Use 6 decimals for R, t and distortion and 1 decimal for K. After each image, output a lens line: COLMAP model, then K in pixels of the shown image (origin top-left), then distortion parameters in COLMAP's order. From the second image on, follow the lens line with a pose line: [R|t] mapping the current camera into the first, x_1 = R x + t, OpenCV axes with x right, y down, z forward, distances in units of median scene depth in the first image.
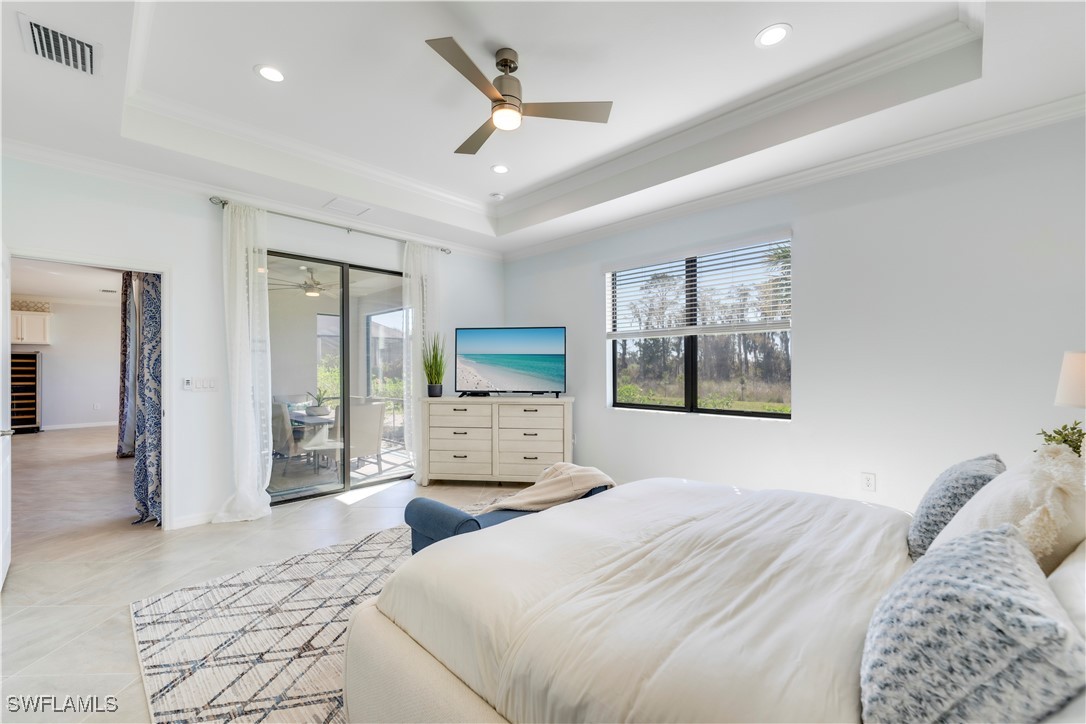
lens RADIAL K [[439.7, 0, 546.5], [0, 439.7, 366.9], [0, 0, 1]] dist [-0.001217, -0.000291]
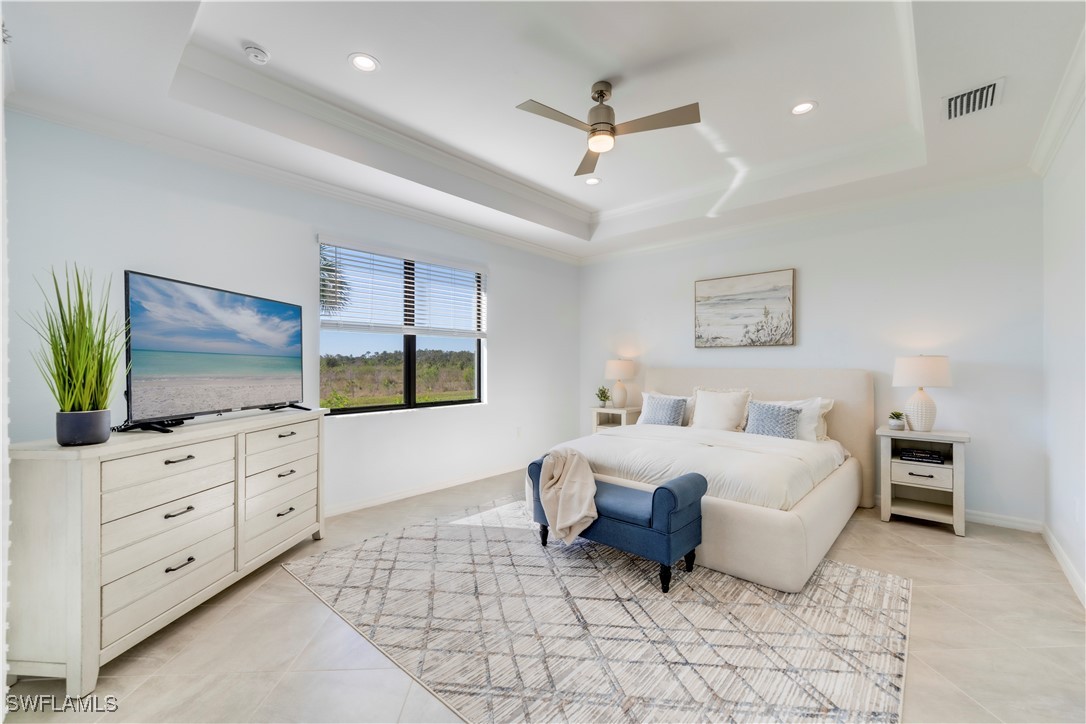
lens RADIAL K [[445.0, 0, 543.0], [0, 445.0, 362.0], [0, 0, 1]] dist [0.002101, 0.000194]
pose [[-0.031066, 0.008517, 0.999481, -0.732646], [-0.003063, 0.999958, -0.008617, 0.001473], [-0.999513, -0.003329, -0.031039, 0.713052]]
